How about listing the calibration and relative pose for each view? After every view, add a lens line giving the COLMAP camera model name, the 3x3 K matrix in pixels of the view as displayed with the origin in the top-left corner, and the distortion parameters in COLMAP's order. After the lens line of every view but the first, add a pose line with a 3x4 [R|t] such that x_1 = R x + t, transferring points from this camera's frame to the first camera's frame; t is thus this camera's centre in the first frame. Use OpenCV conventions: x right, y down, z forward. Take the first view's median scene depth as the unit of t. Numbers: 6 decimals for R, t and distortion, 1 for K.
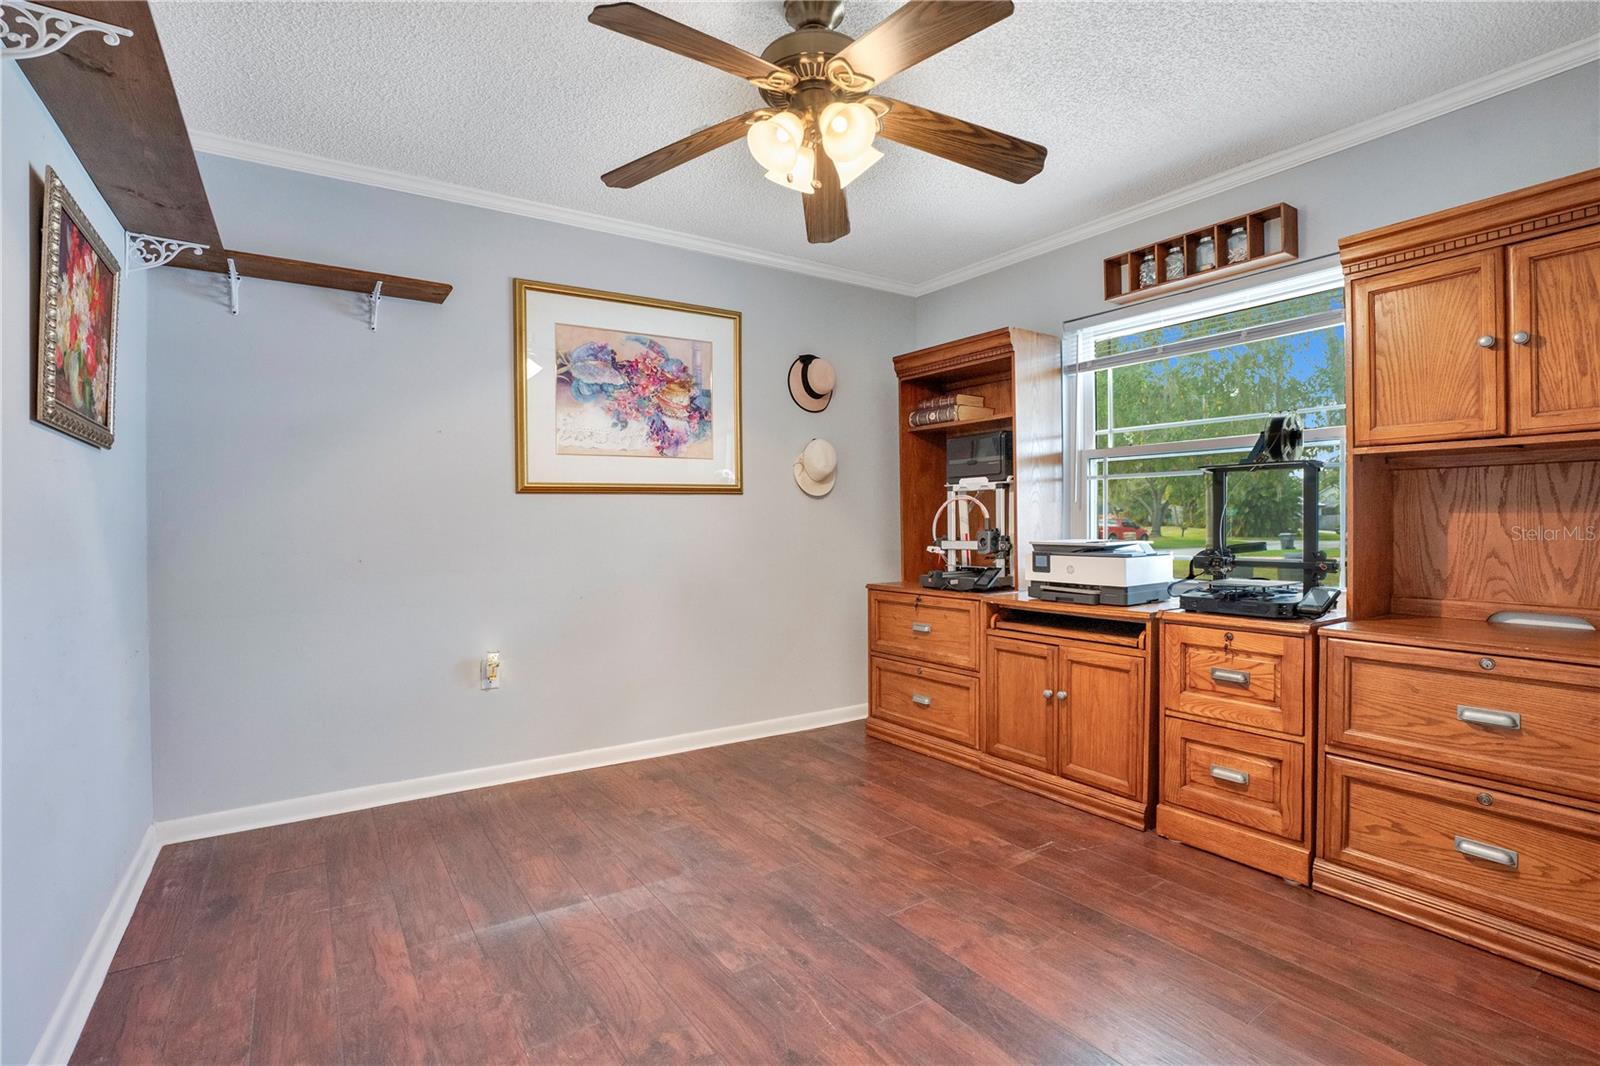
lens RADIAL K [[745.5, 0, 797.2], [0, 745.5, 533.2], [0, 0, 1]] dist [-0.062800, 0.024694]
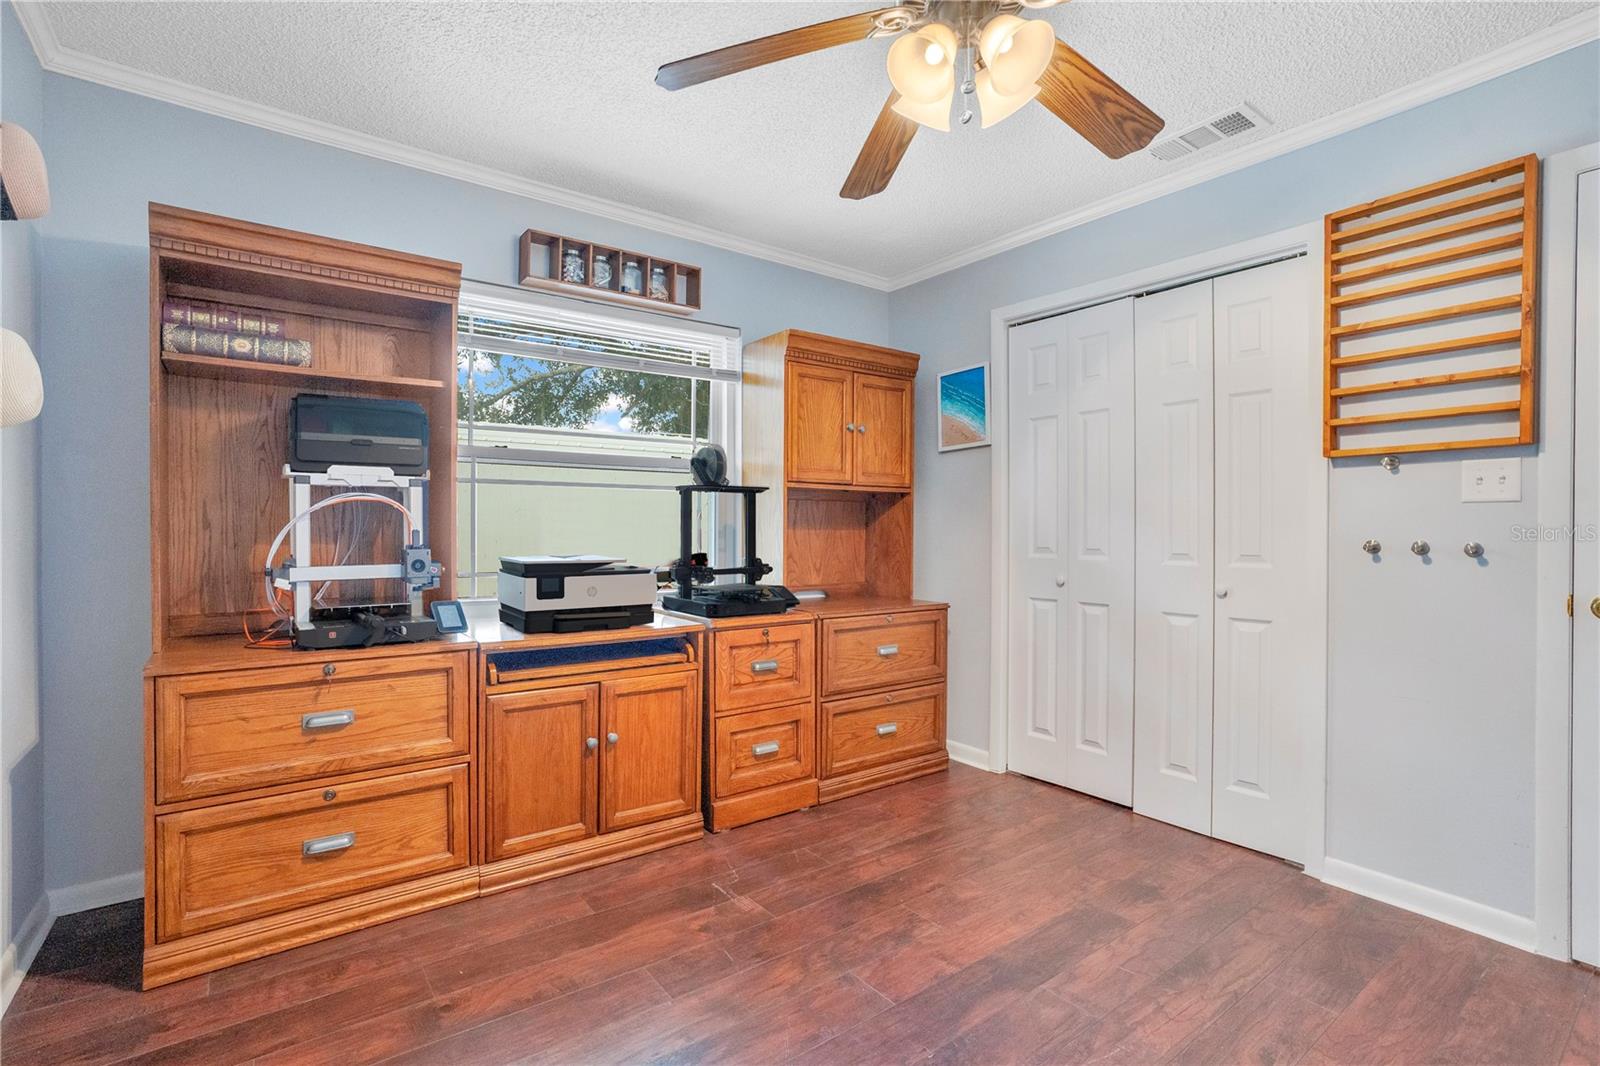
lens RADIAL K [[745.5, 0, 797.2], [0, 745.5, 533.2], [0, 0, 1]] dist [-0.062800, 0.024694]
pose [[-0.047207, -0.005114, 0.998872, -0.531367], [0.006786, 0.999962, 0.005440, -0.023218], [-0.998862, 0.007035, -0.047170, 0.855436]]
